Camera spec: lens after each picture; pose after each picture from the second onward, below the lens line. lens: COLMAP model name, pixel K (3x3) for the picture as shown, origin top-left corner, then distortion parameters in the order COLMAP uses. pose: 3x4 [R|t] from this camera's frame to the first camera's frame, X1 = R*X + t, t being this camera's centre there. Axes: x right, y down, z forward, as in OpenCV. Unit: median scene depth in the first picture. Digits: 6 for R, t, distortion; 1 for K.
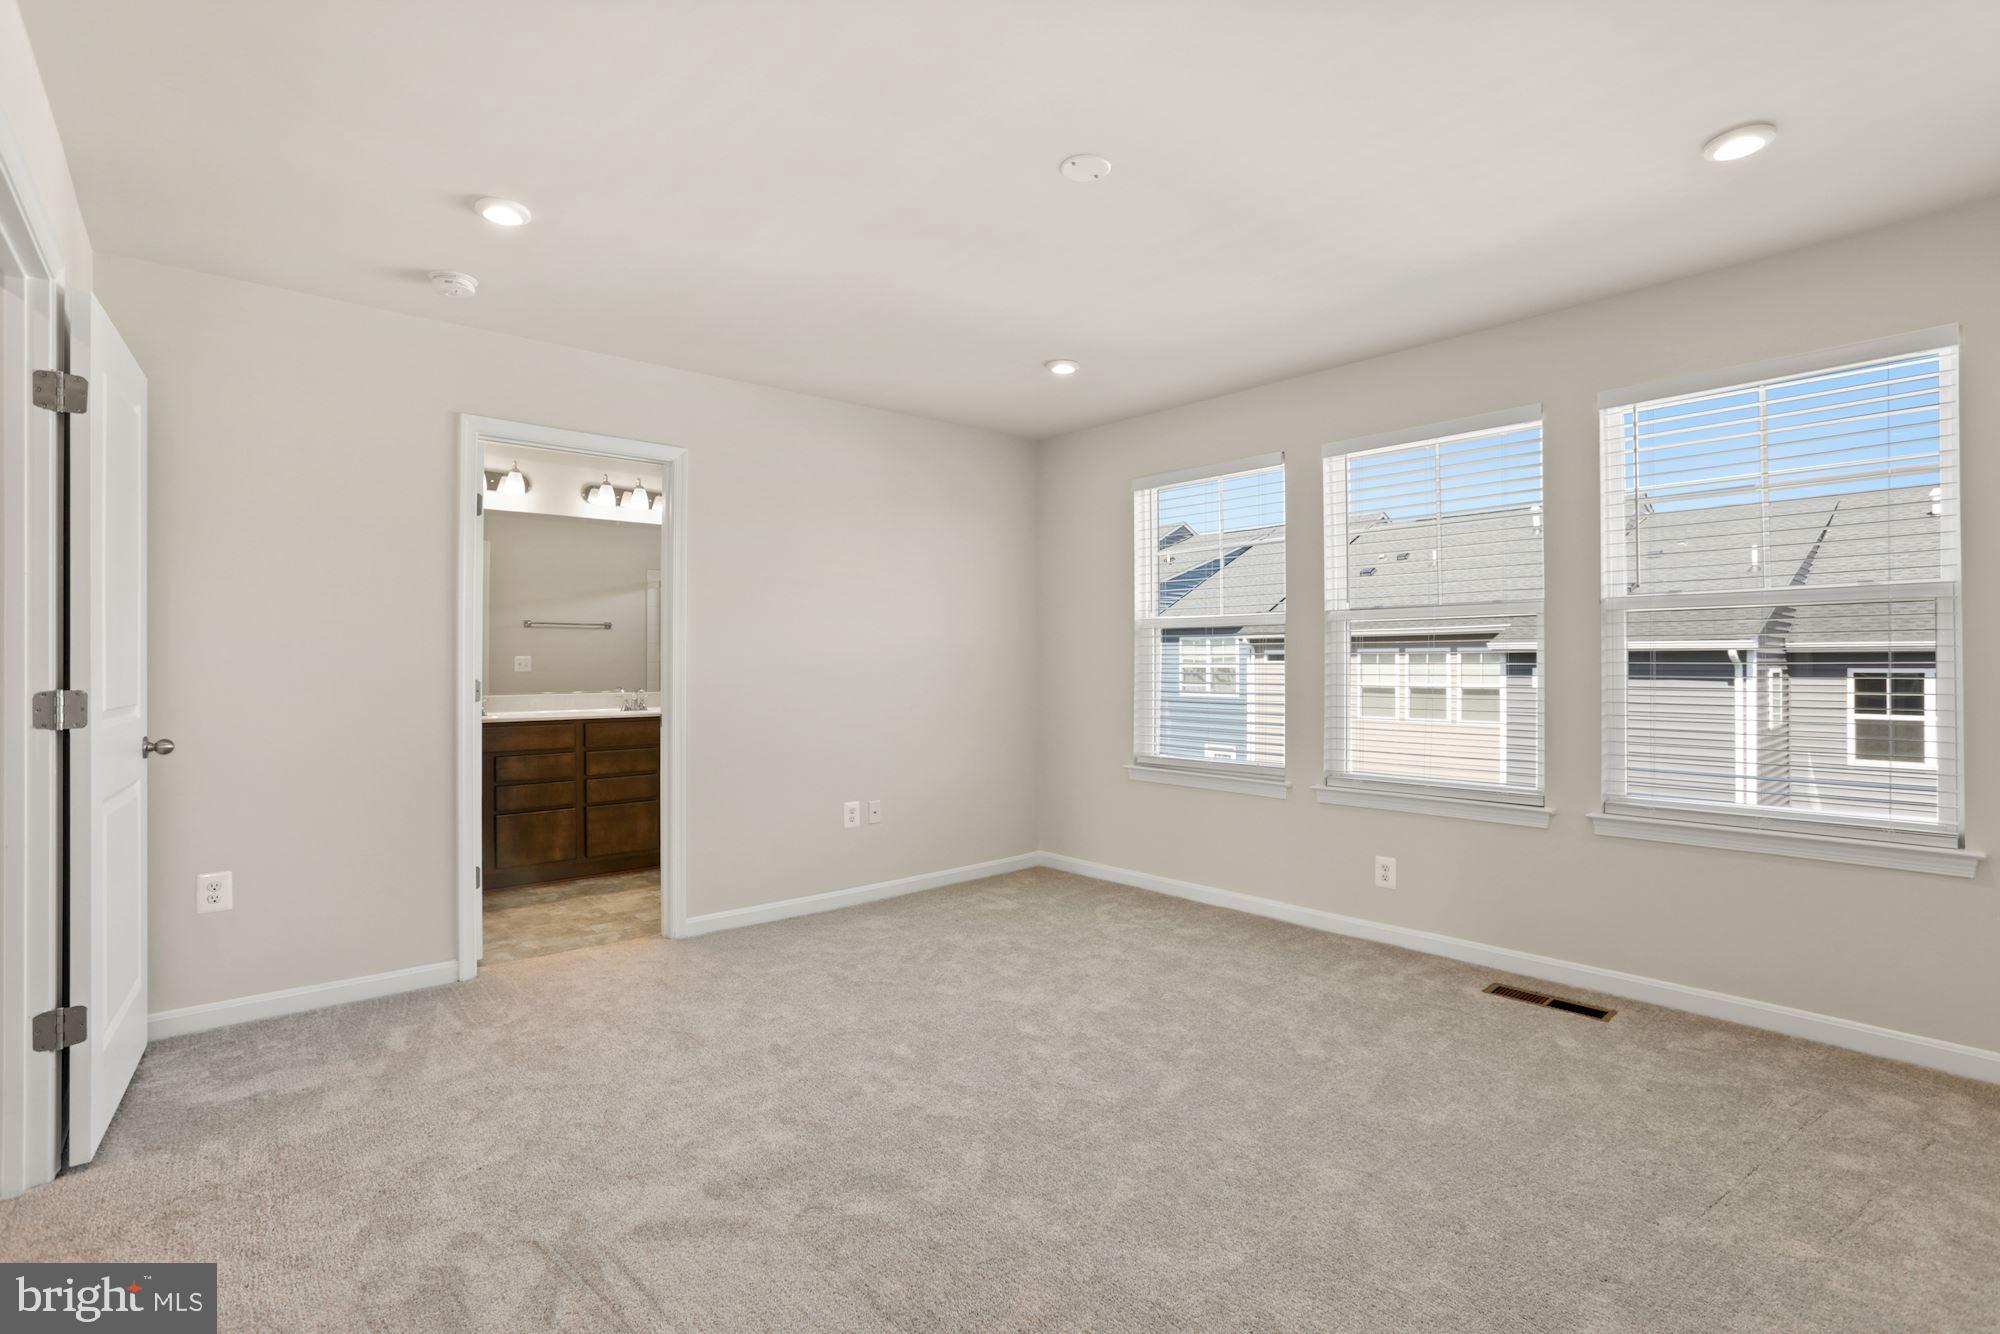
lens RADIAL K [[925.7, 0, 1008.2], [0, 925.7, 671.2], [0, 0, 1]] dist [-0.002461, 0.002774]
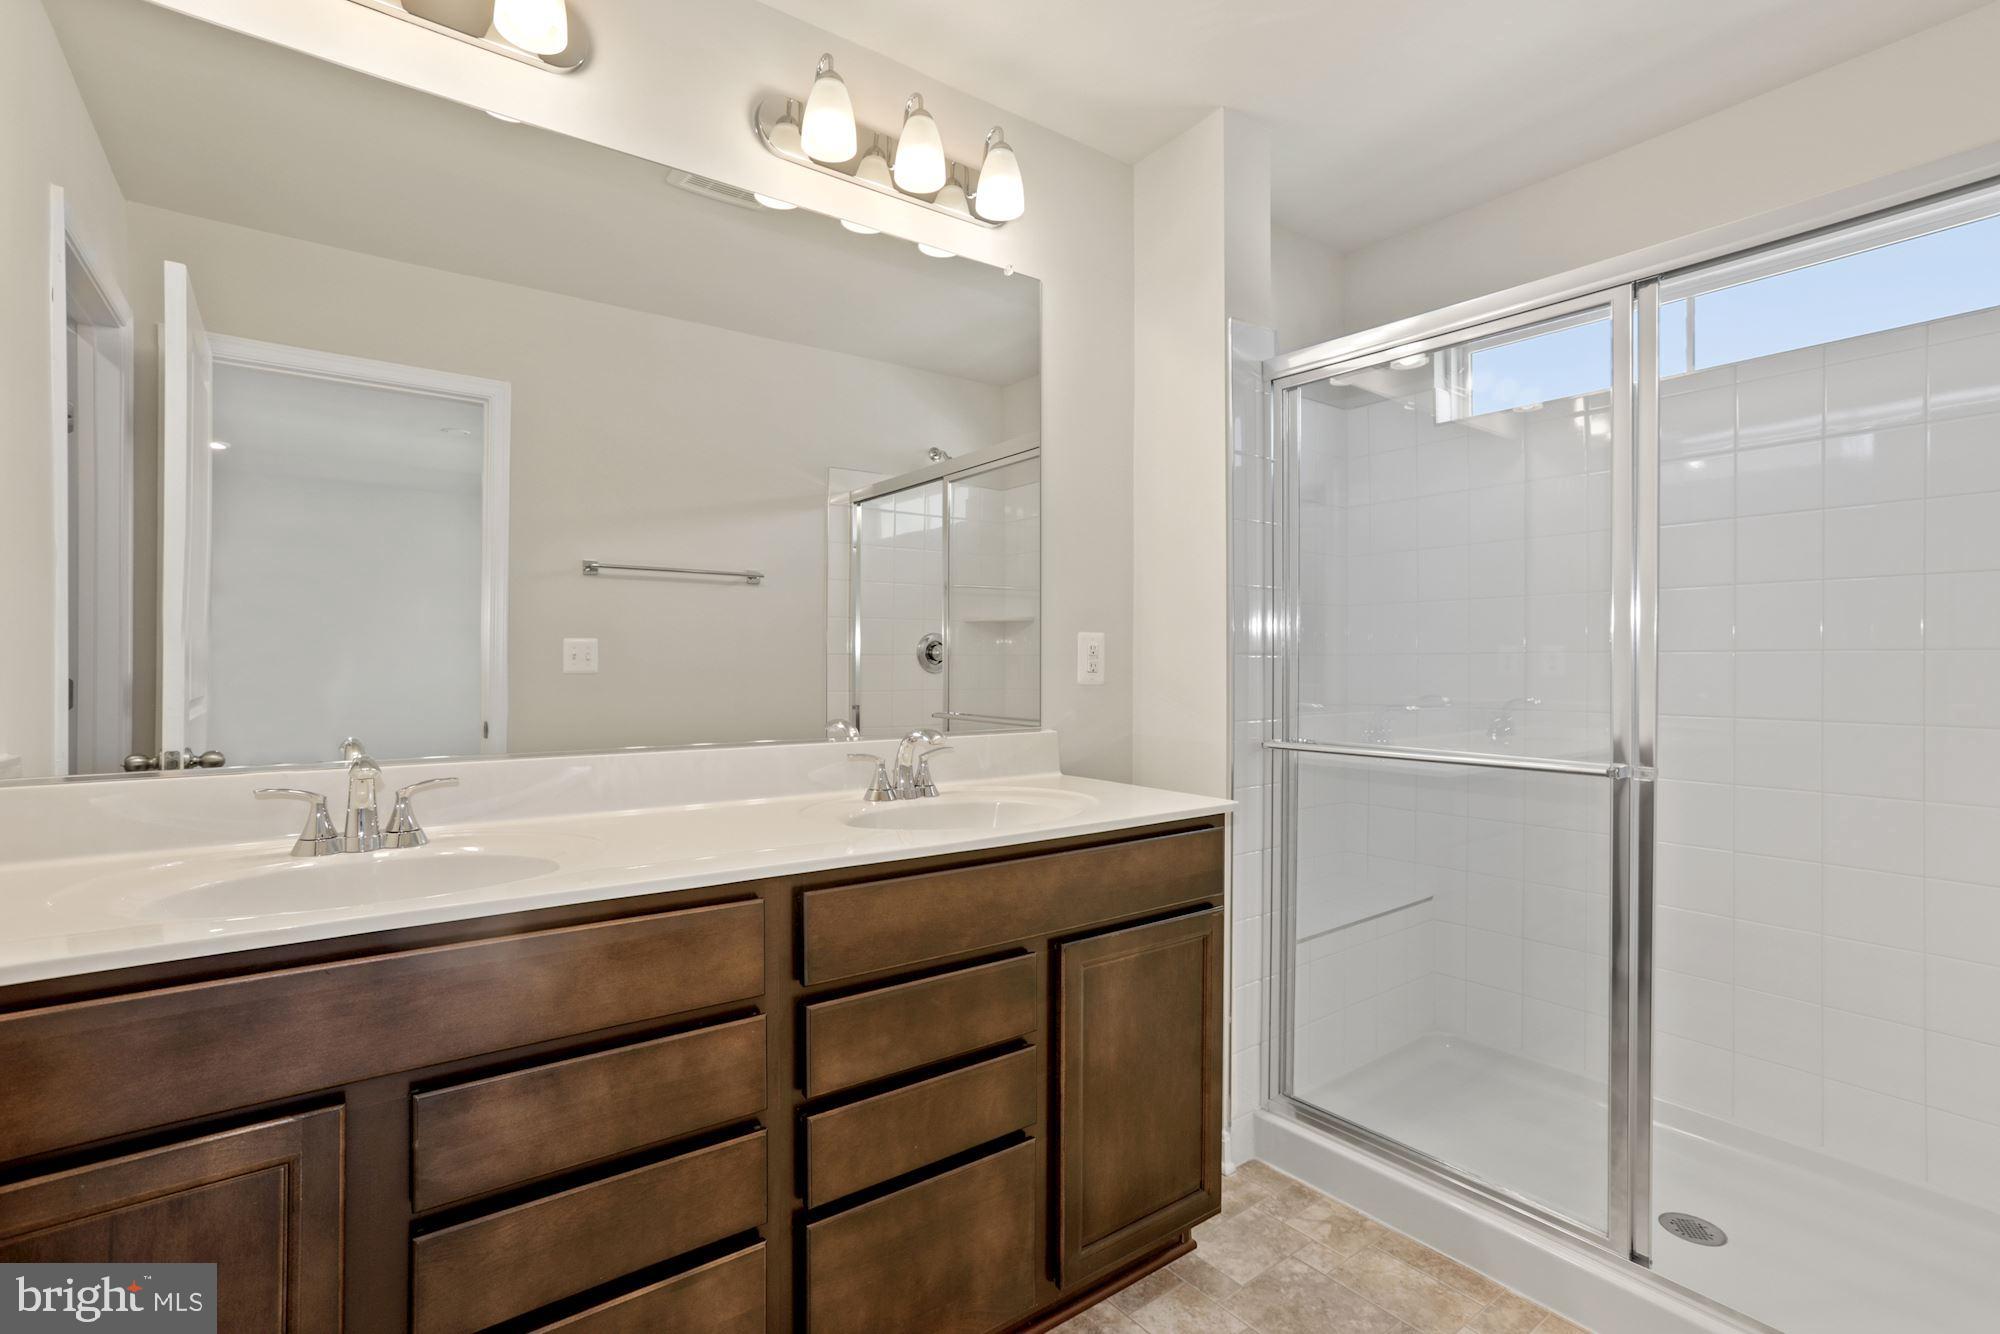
lens RADIAL K [[925.7, 0, 1004.5], [0, 925.7, 674.4], [0, 0, 1]] dist [-0.002461, 0.002774]
pose [[0.997521, 0.002078, -0.070337, -0.389230], [-0.002347, 0.999990, -0.003731, 0.002016], [0.070329, 0.003887, 0.997516, 0.765446]]
